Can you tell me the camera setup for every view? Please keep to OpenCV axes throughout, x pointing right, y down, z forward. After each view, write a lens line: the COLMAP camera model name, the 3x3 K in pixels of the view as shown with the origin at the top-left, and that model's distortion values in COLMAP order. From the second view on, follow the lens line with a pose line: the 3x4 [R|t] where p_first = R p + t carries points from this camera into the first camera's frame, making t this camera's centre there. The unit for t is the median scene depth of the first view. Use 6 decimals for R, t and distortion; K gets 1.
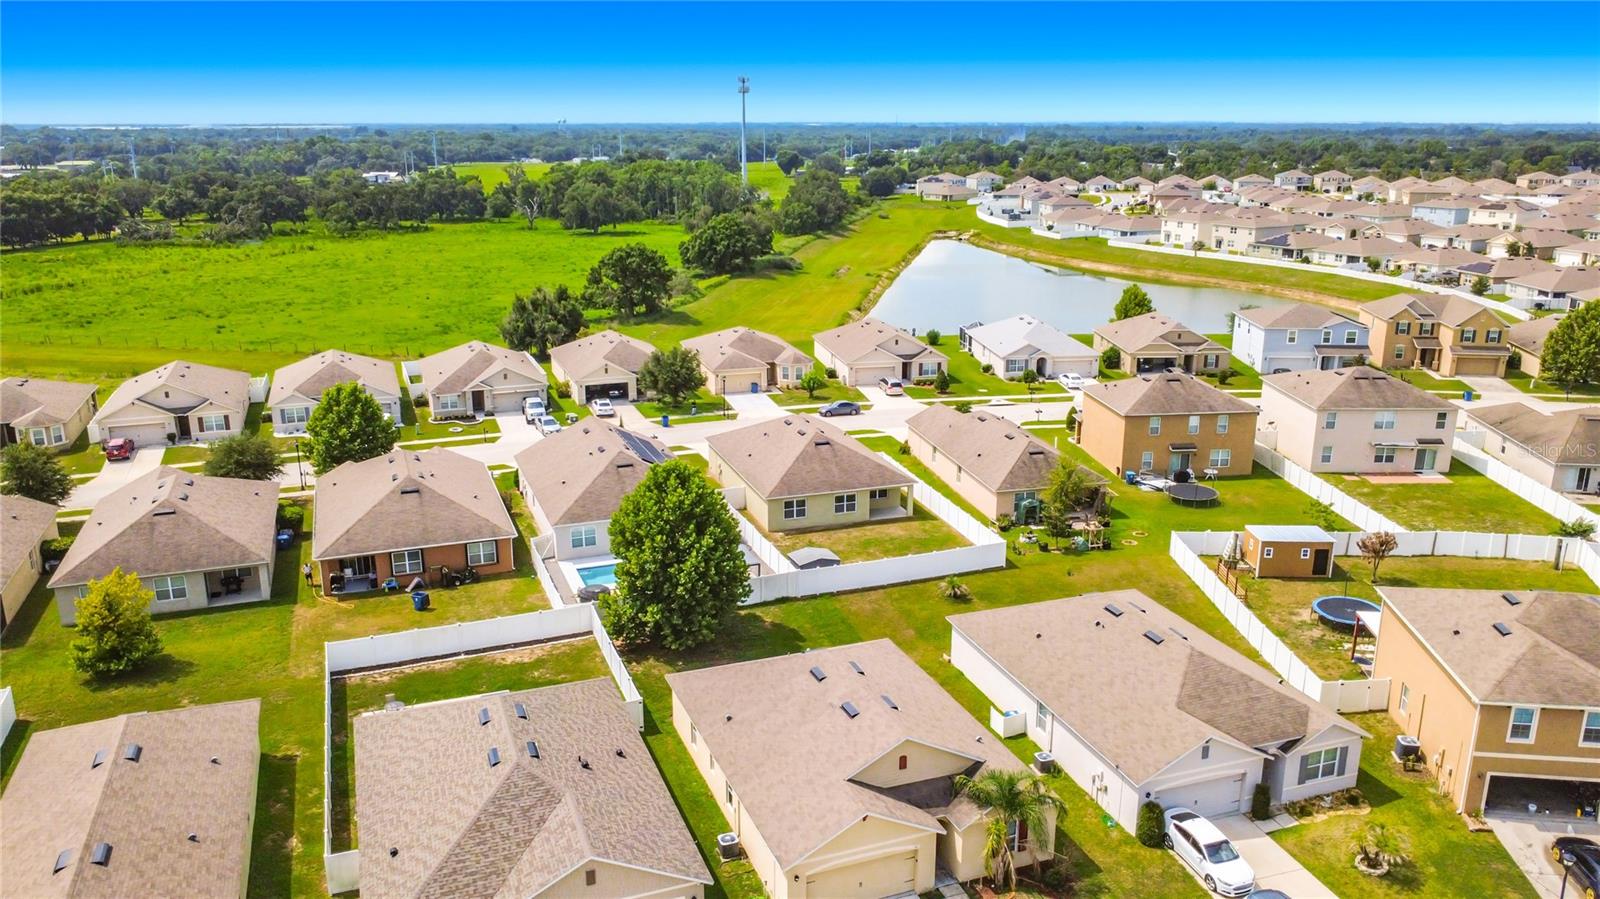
lens RADIAL K [[1168.2, 0, 795.9], [0, 1168.2, 453.5], [0, 0, 1]] dist [-0.001829, -0.000248]
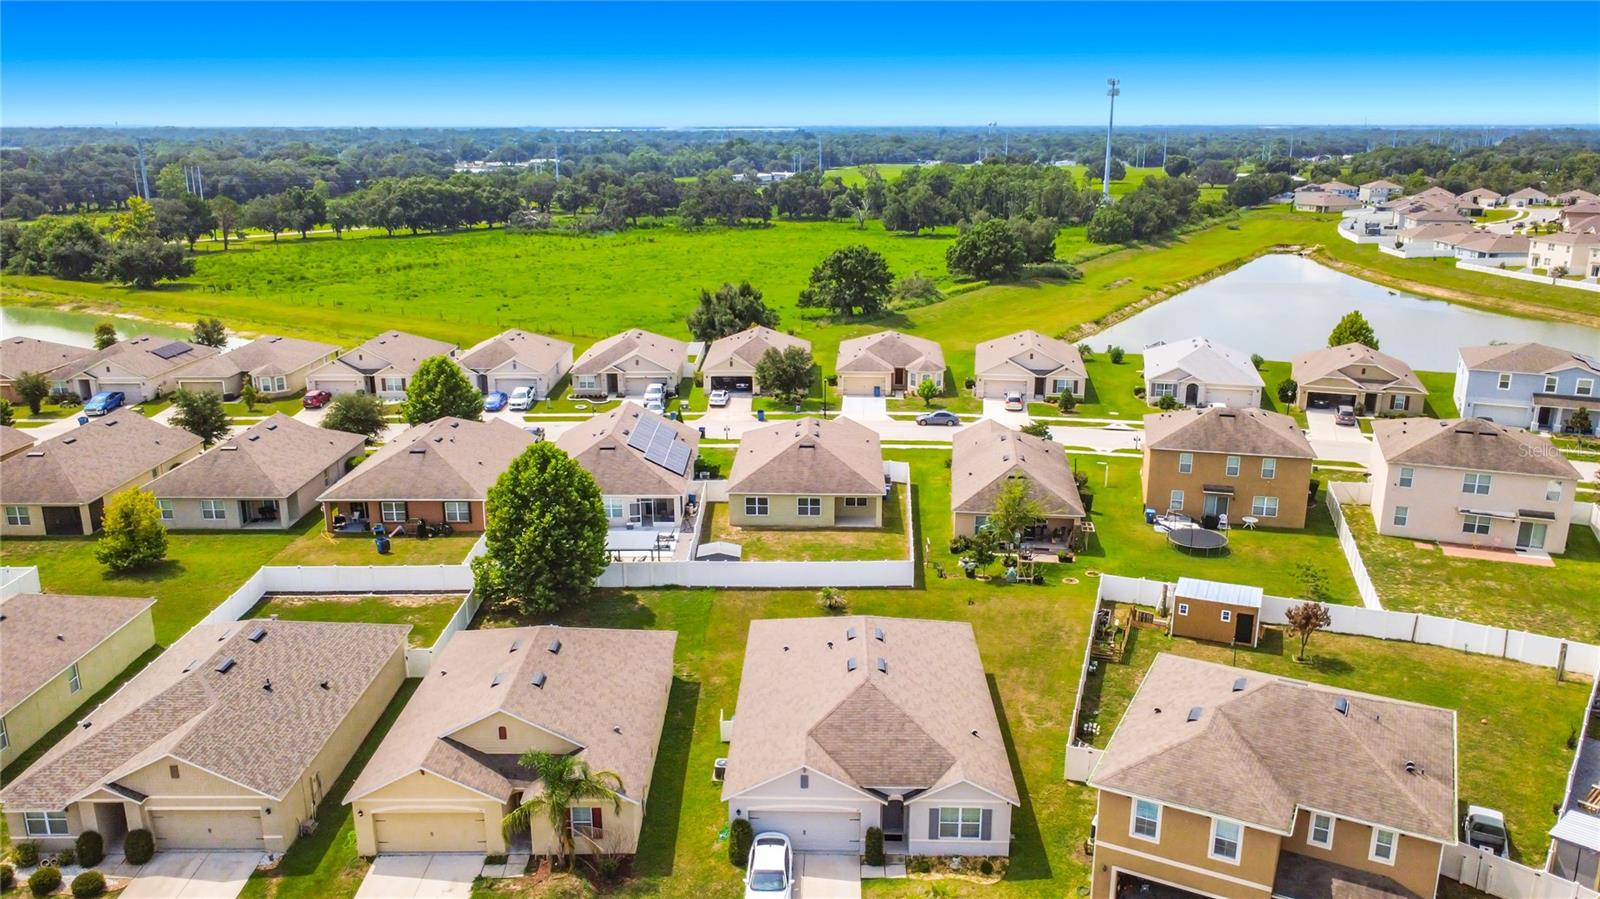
lens RADIAL K [[1164.7, 0, 795.8], [0, 1164.7, 451.7], [0, 0, 1]] dist [-0.002822, -0.000401]
pose [[0.935357, 0.095019, -0.340702, 0.240159], [-0.096017, 0.995282, 0.013973, -0.011419], [0.340422, 0.019644, 0.940068, 0.029523]]
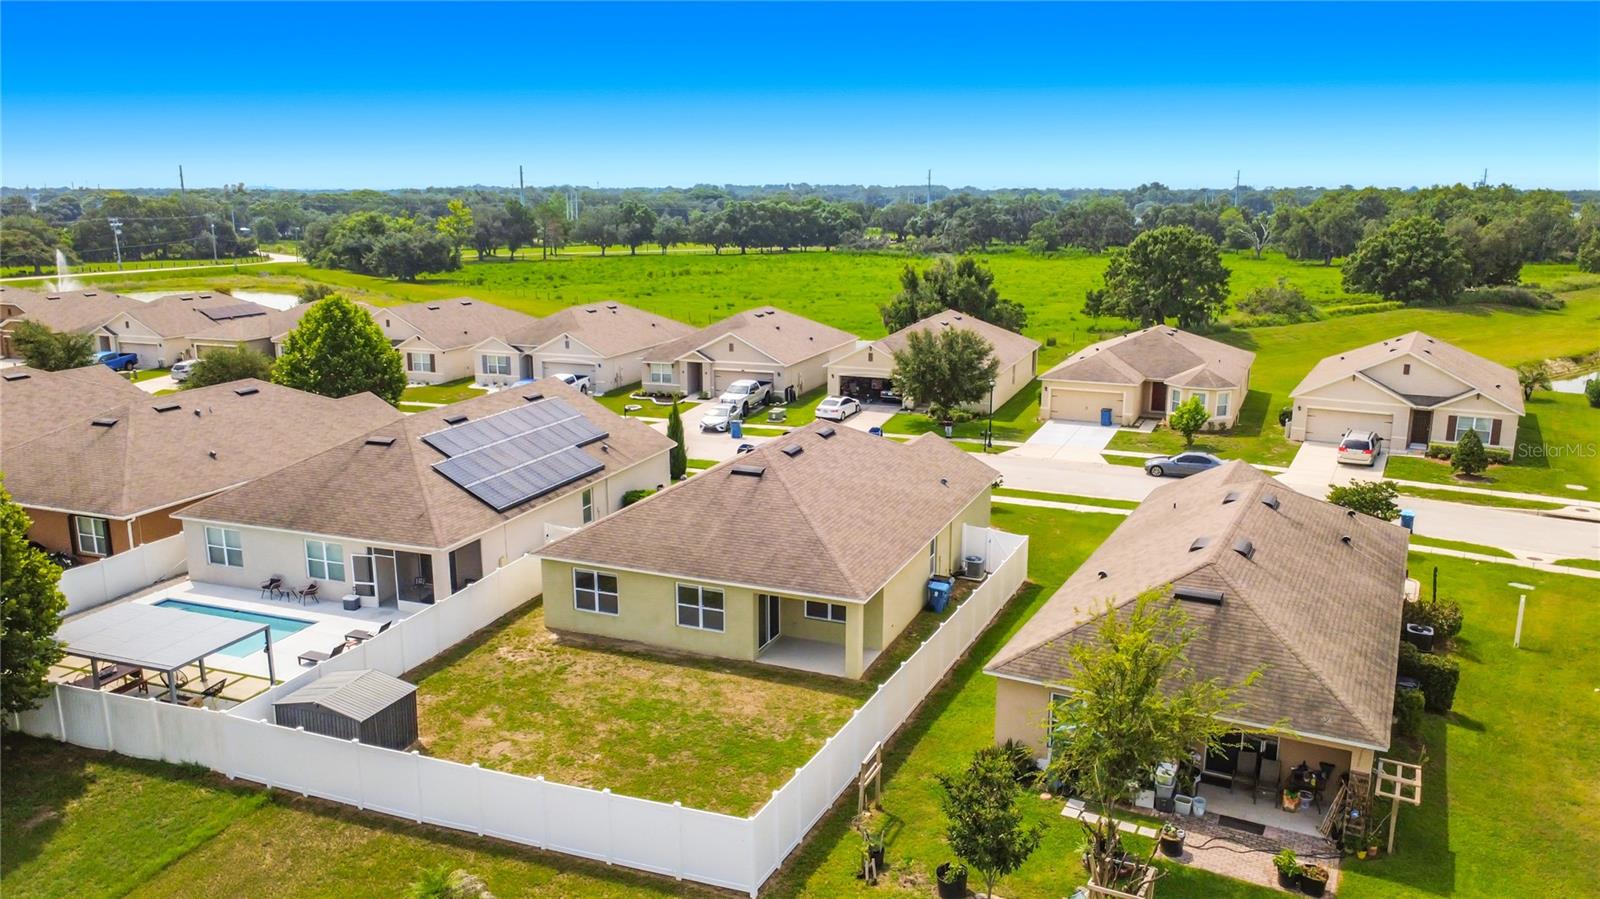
lens RADIAL K [[1168.2, 0, 795.9], [0, 1168.2, 453.5], [0, 0, 1]] dist [-0.001829, -0.000248]
pose [[0.751481, 0.145495, -0.643512, 0.220695], [-0.180246, 0.983550, 0.011889, -0.016552], [0.634655, 0.107056, 0.765344, 0.441901]]
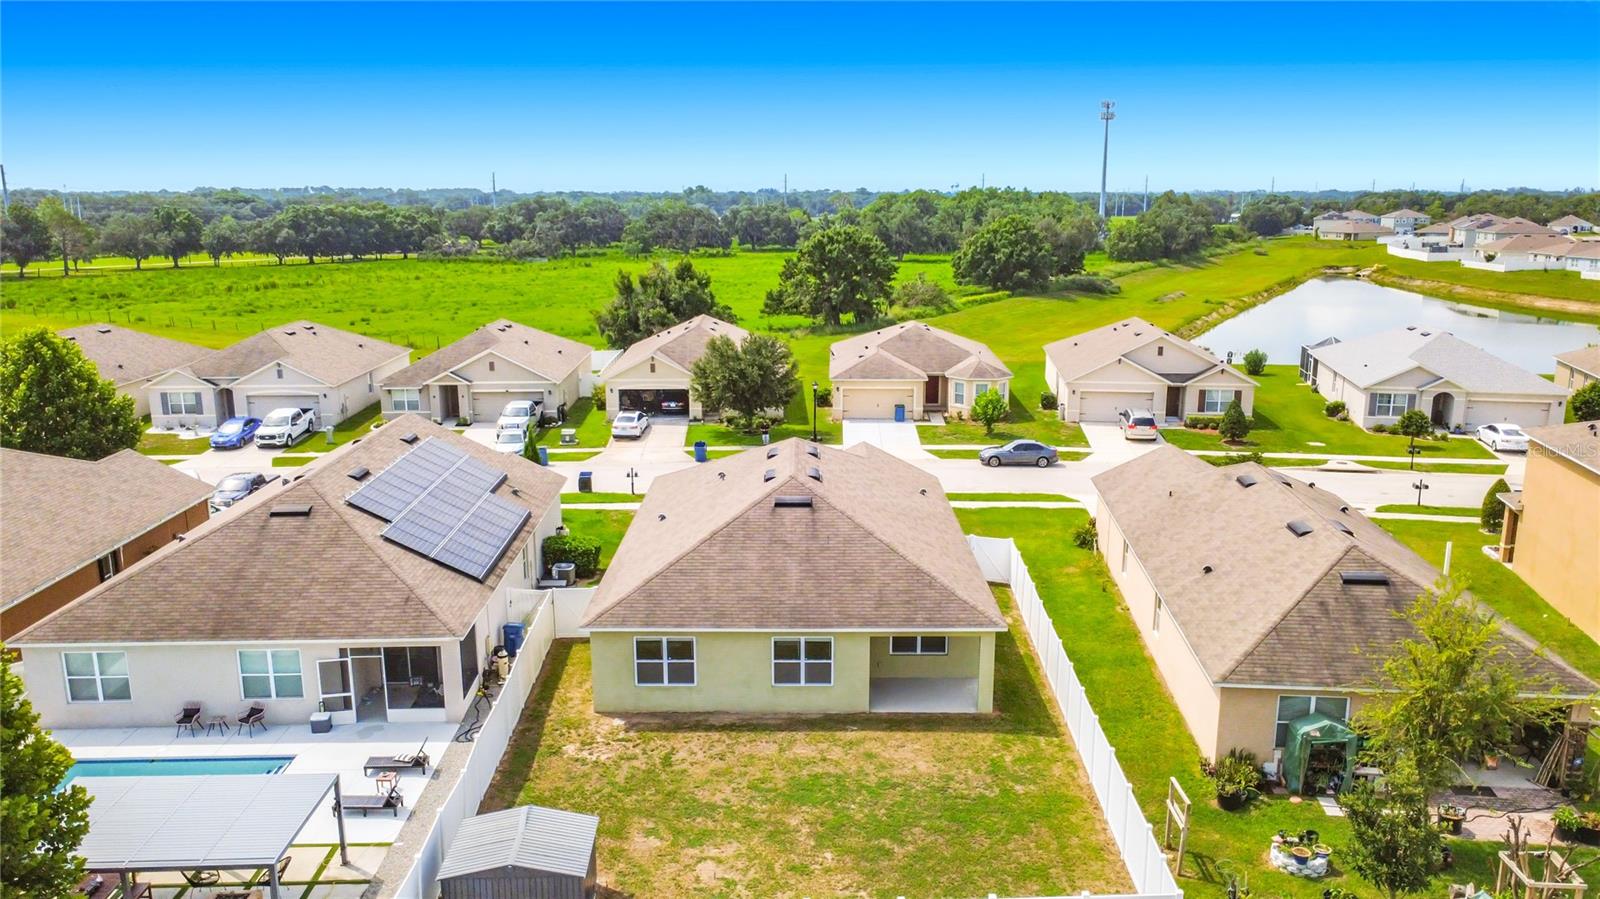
lens RADIAL K [[1162.1, 0, 796.3], [0, 1162.1, 453.8], [0, 0, 1]] dist [-0.001597, -0.000443]
pose [[0.946111, 0.069706, -0.316253, 0.101307], [-0.086990, 0.995371, -0.040849, -0.006291], [0.311942, 0.066158, 0.947795, 0.408969]]
